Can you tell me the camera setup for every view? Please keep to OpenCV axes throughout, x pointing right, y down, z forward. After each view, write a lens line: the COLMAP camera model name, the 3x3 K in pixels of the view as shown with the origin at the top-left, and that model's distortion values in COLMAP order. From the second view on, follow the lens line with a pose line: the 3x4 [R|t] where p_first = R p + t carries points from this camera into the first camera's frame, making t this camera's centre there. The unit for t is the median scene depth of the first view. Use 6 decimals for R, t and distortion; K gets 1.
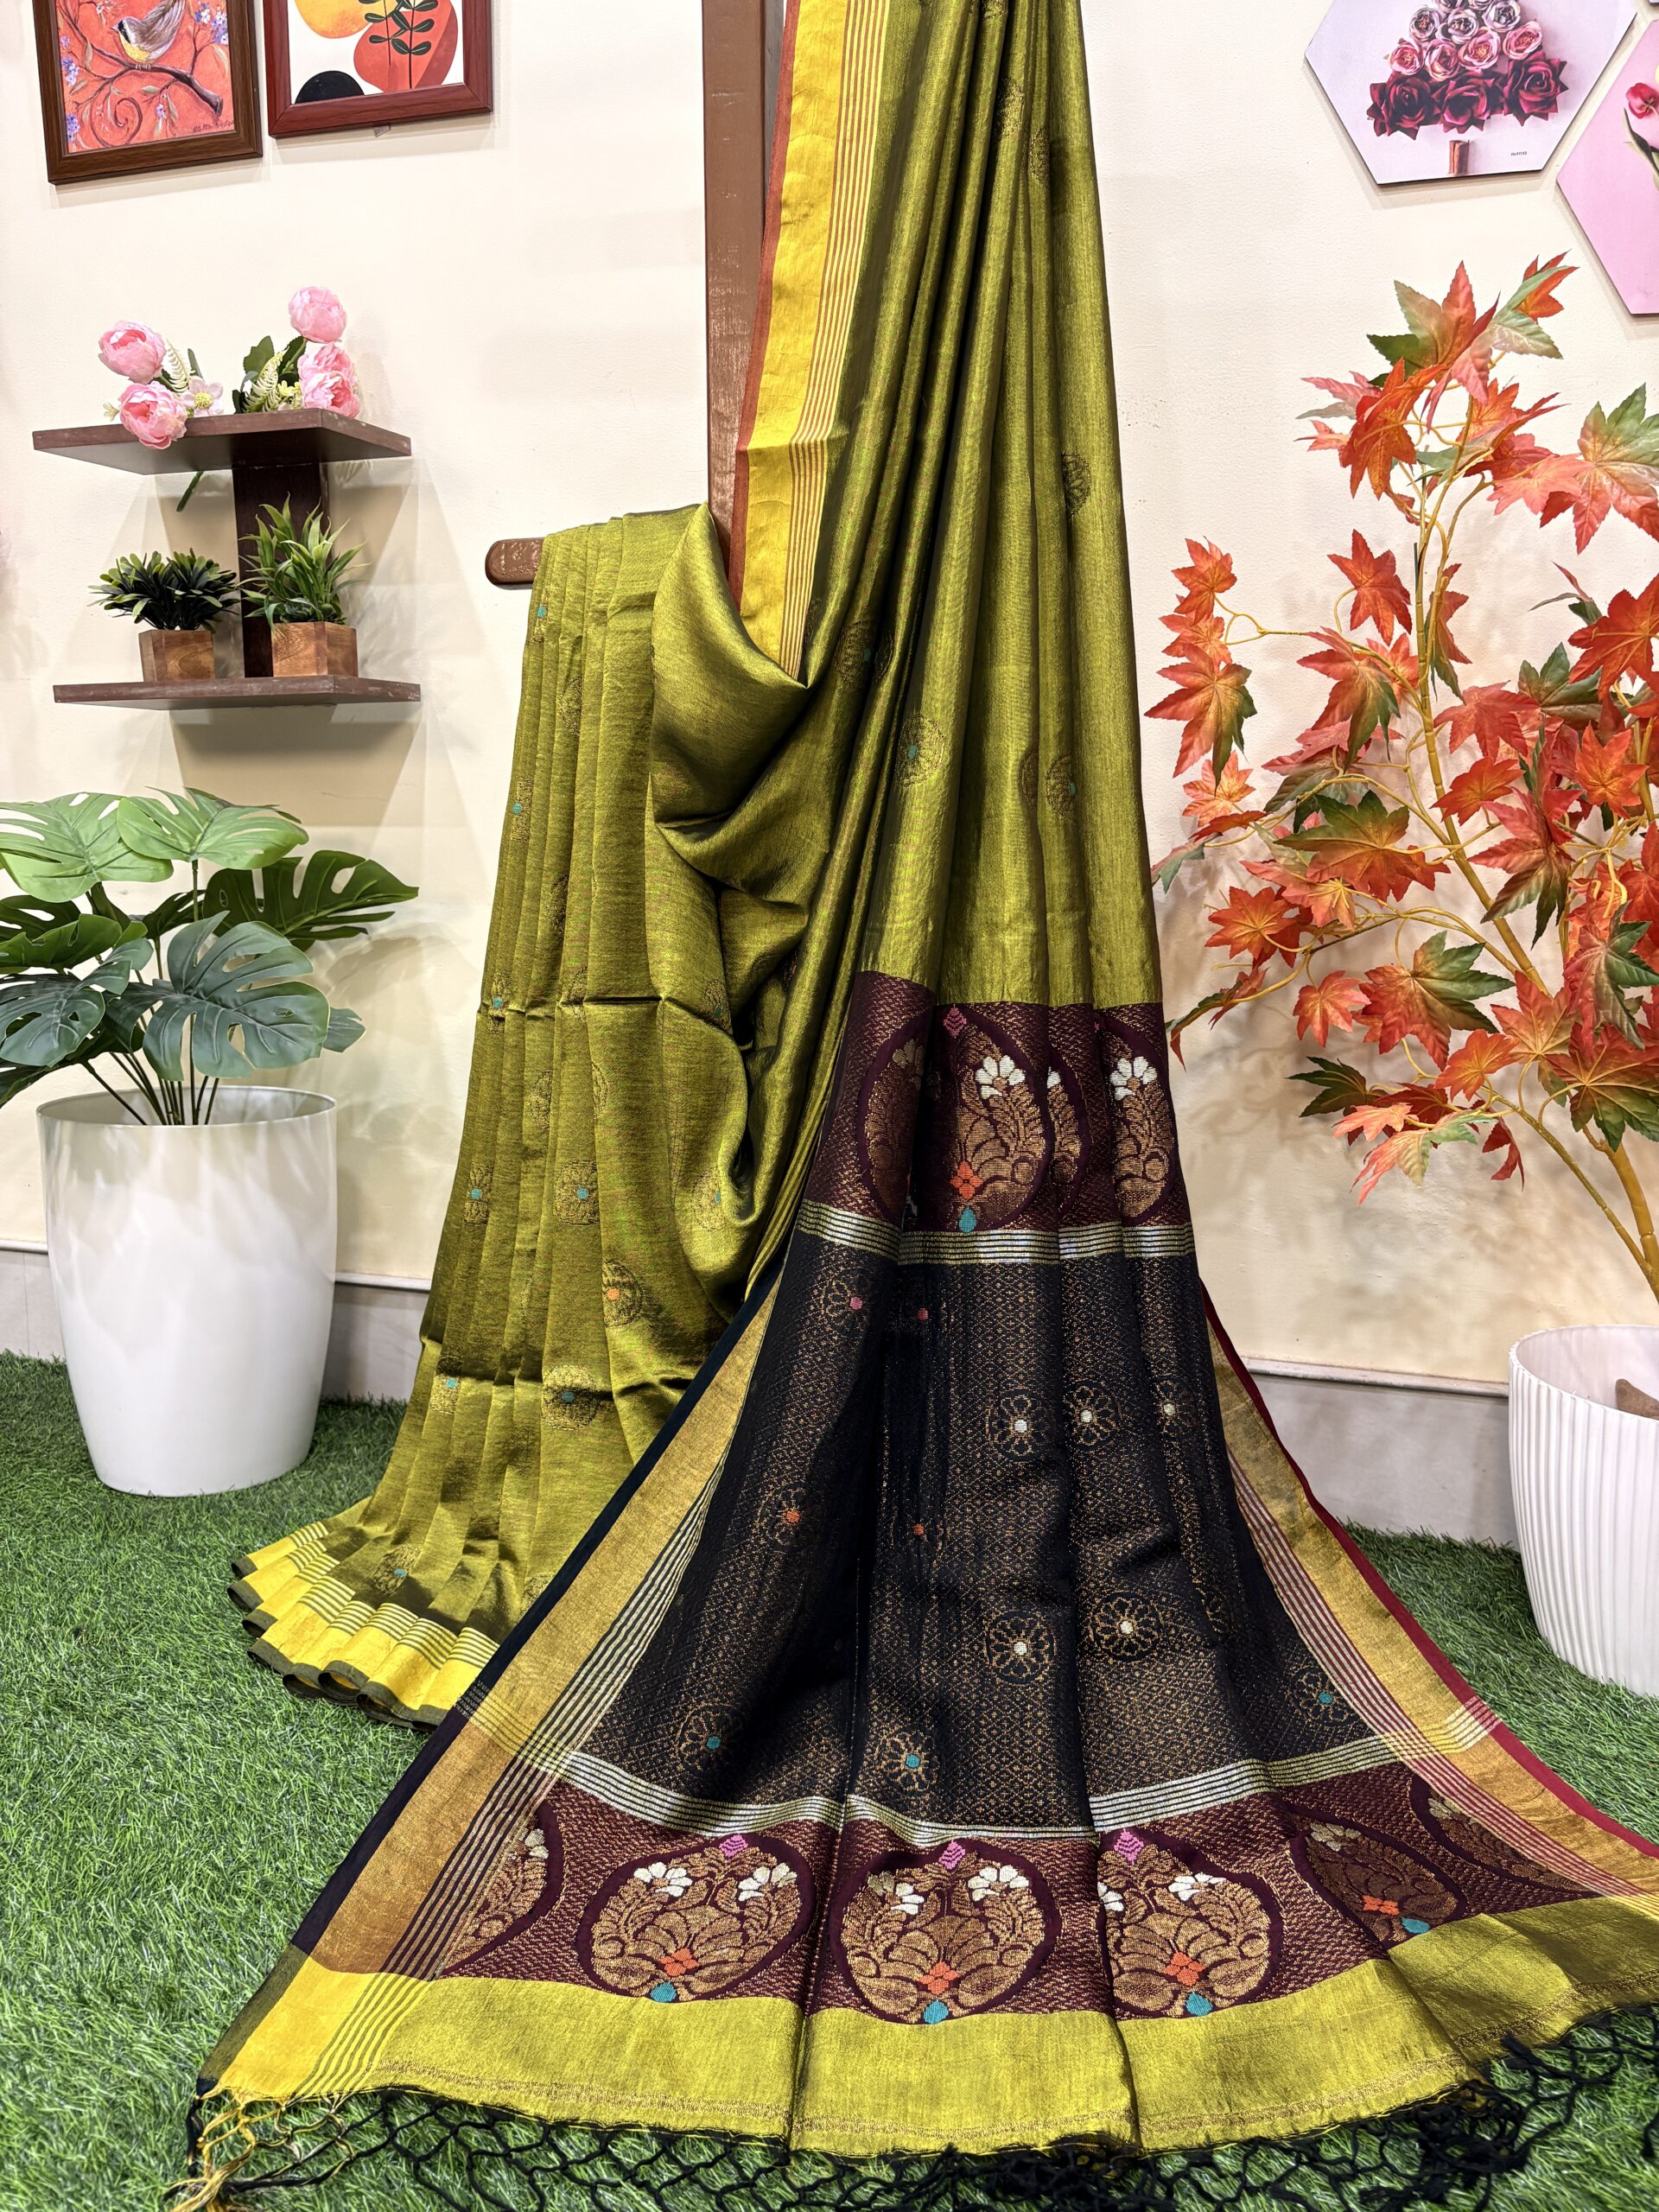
lens RADIAL K [[1703.6, 0, 829.5], [0, 1703.6, 1106.0], [0, 0, 1]] dist [0.059262, -0.069039]
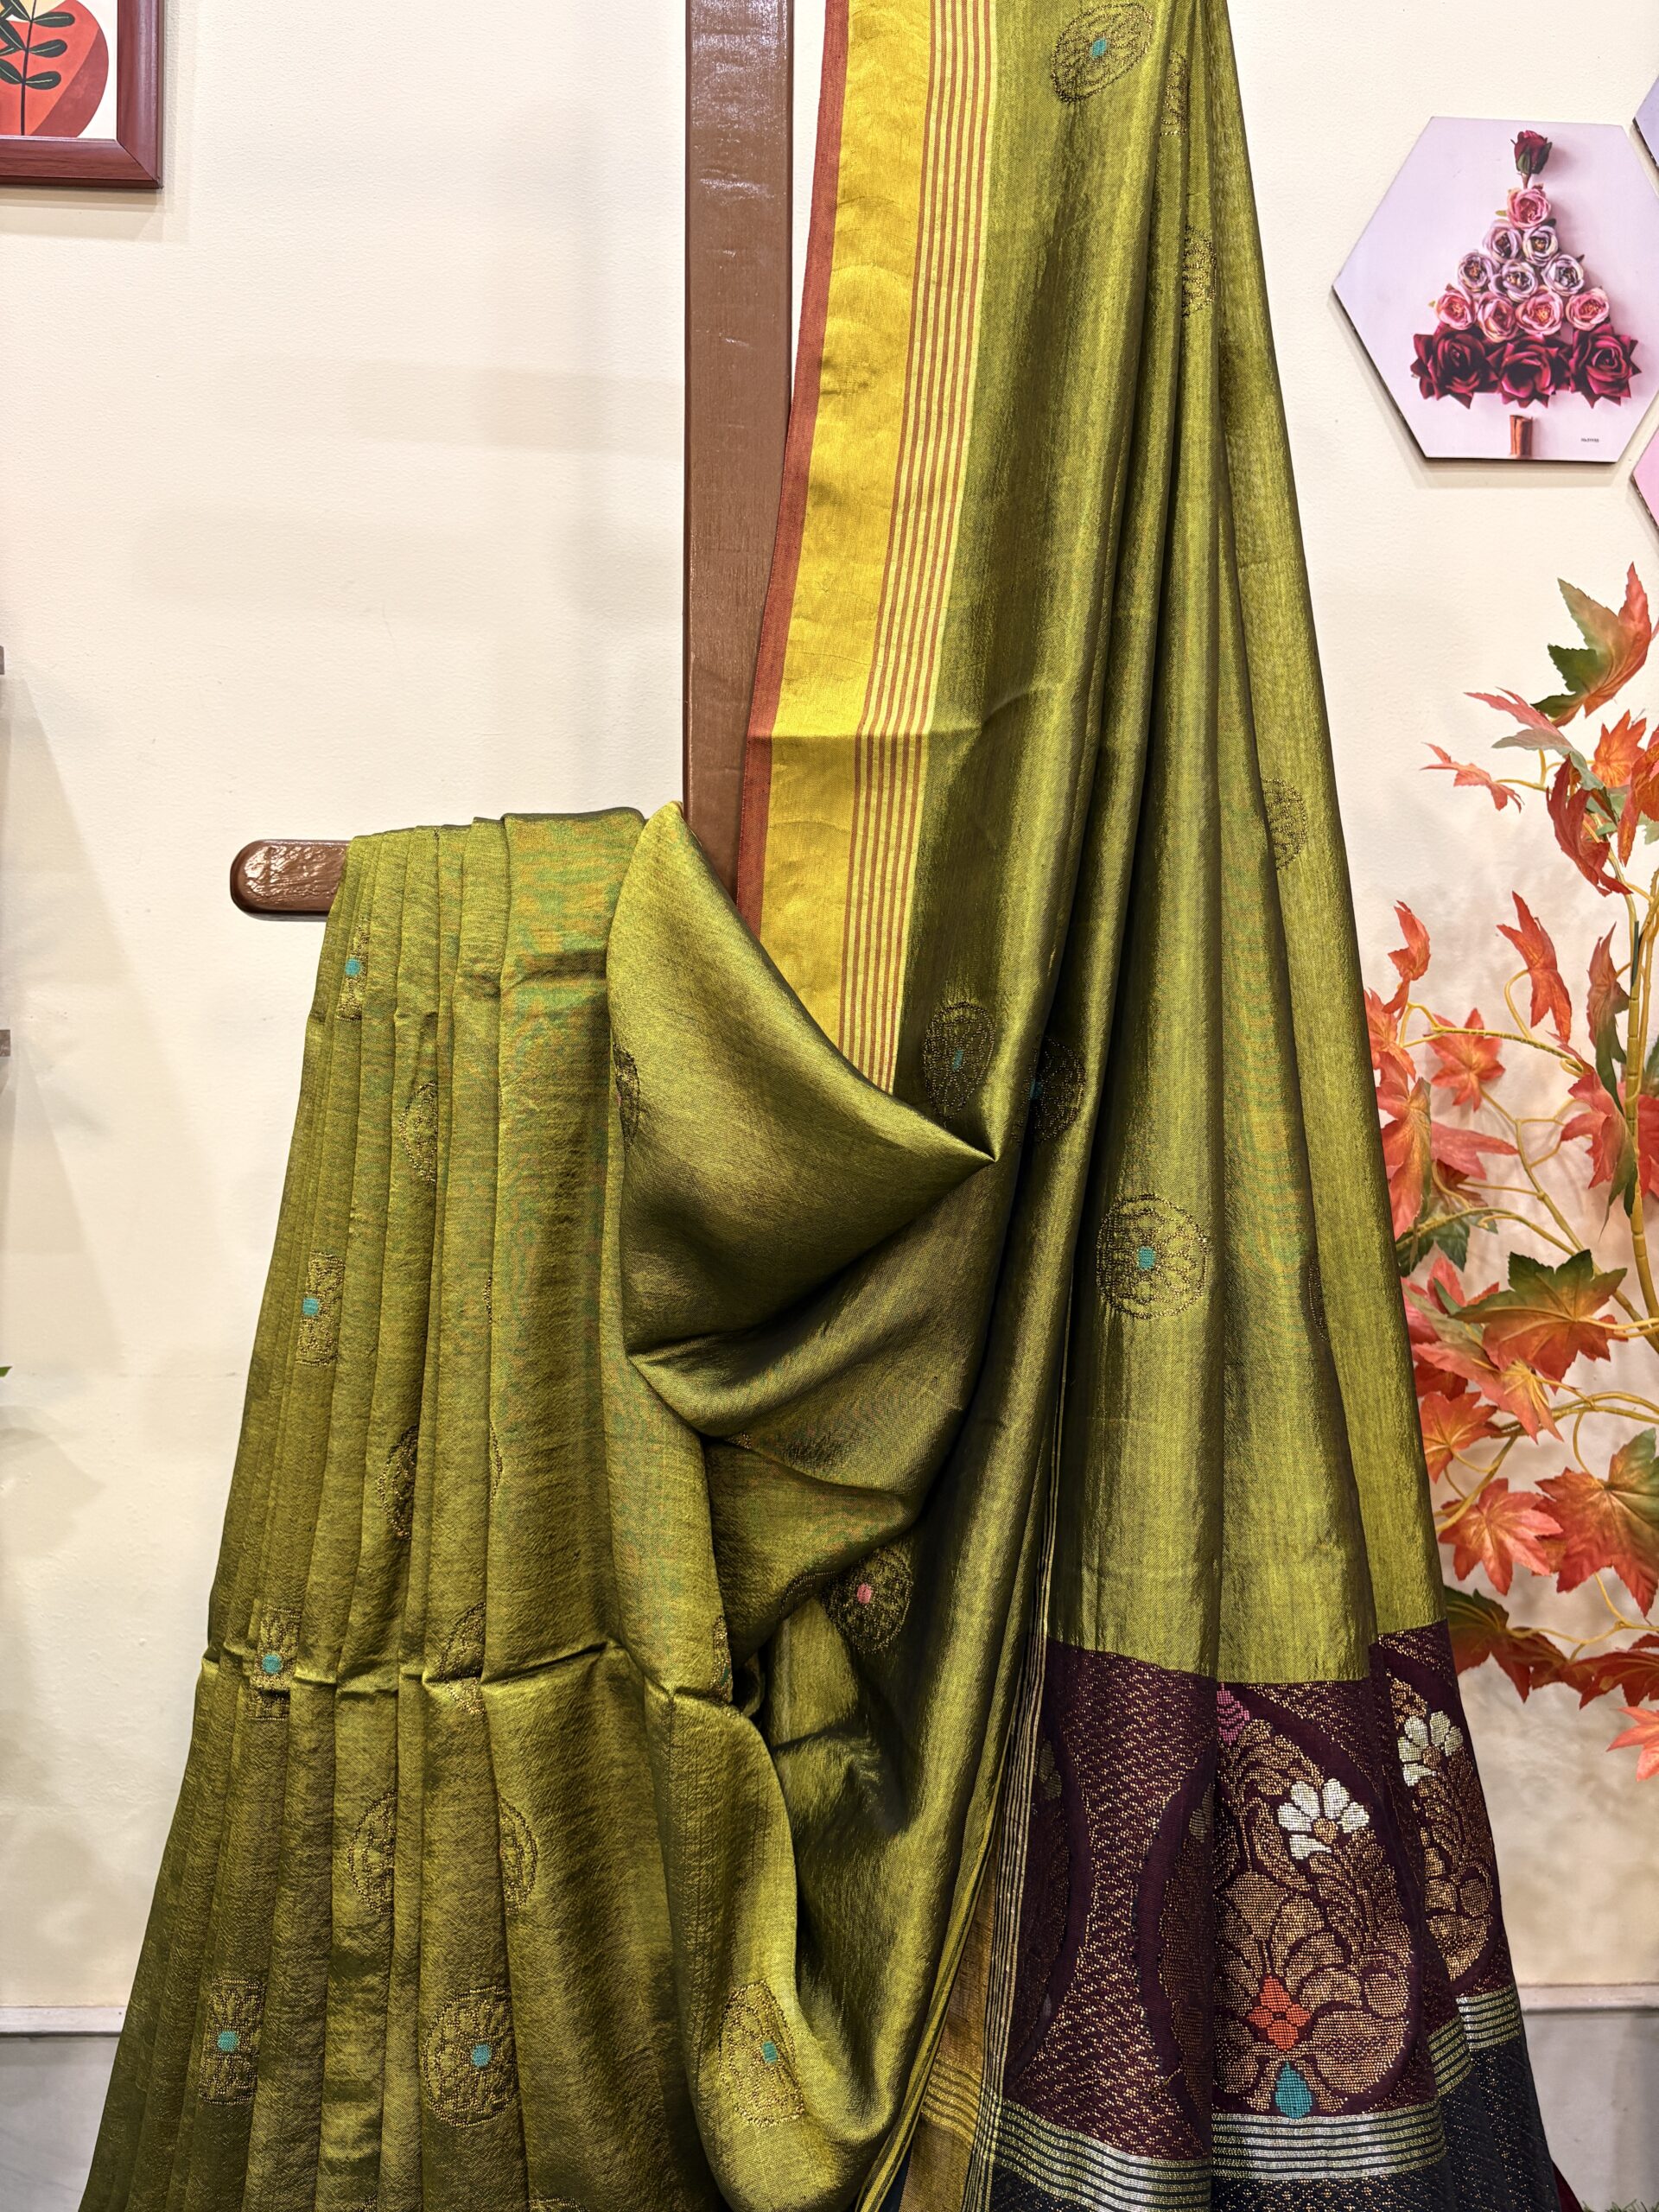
lens RADIAL K [[1703.6, 0, 829.5], [0, 1703.6, 1106.0], [0, 0, 1]] dist [0.059262, -0.069039]
pose [[0.940074, -0.005540, 0.340926, -0.217634], [0.048547, 0.991856, -0.117746, -0.167318], [-0.337498, 0.127241, 0.932687, 0.413237]]
